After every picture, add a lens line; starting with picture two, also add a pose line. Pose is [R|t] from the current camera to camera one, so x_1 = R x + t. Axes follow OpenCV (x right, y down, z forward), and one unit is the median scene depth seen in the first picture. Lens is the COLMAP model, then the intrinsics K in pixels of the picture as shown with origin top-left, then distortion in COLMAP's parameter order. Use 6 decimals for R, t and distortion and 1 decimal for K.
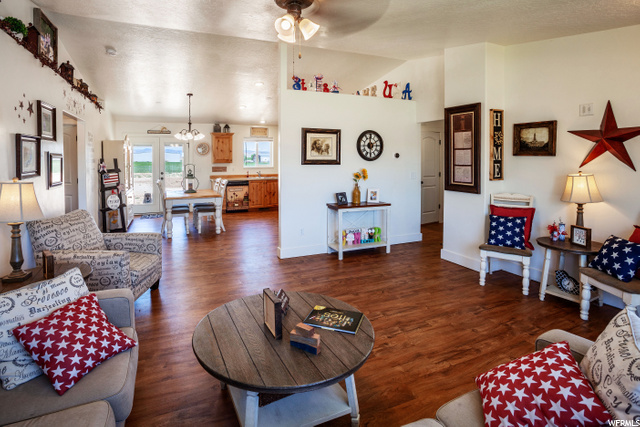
lens RADIAL K [[334.6, 0, 306.3], [0, 334.6, 161.7], [0, 0, 1]] dist [-0.043351, 0.015892]
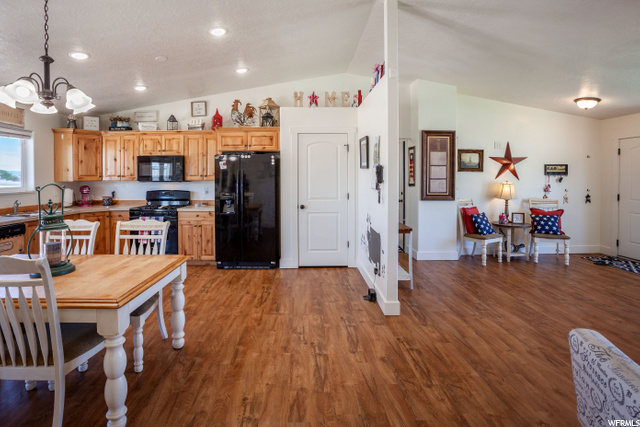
lens RADIAL K [[334.6, 0, 303.1], [0, 334.6, 179.0], [0, 0, 1]] dist [-0.043351, 0.015892]
pose [[0.390565, -0.004339, 0.920565, -0.628916], [0.010037, 0.999950, 0.000455, 0.003965], [-0.920521, 0.009062, 0.390589, 0.710433]]
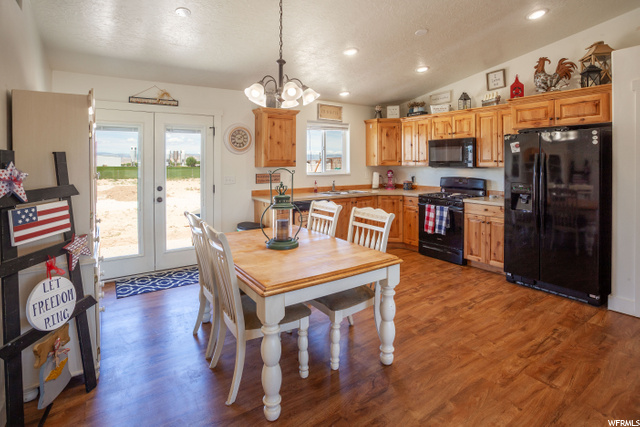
lens RADIAL K [[334.6, 0, 328.1], [0, 334.6, 160.1], [0, 0, 1]] dist [-0.043351, 0.015892]
pose [[0.979157, 0.004641, 0.203051, -0.410266], [-0.001862, 0.999902, -0.013873, 0.001451], [-0.203095, 0.013206, 0.979070, 0.676782]]
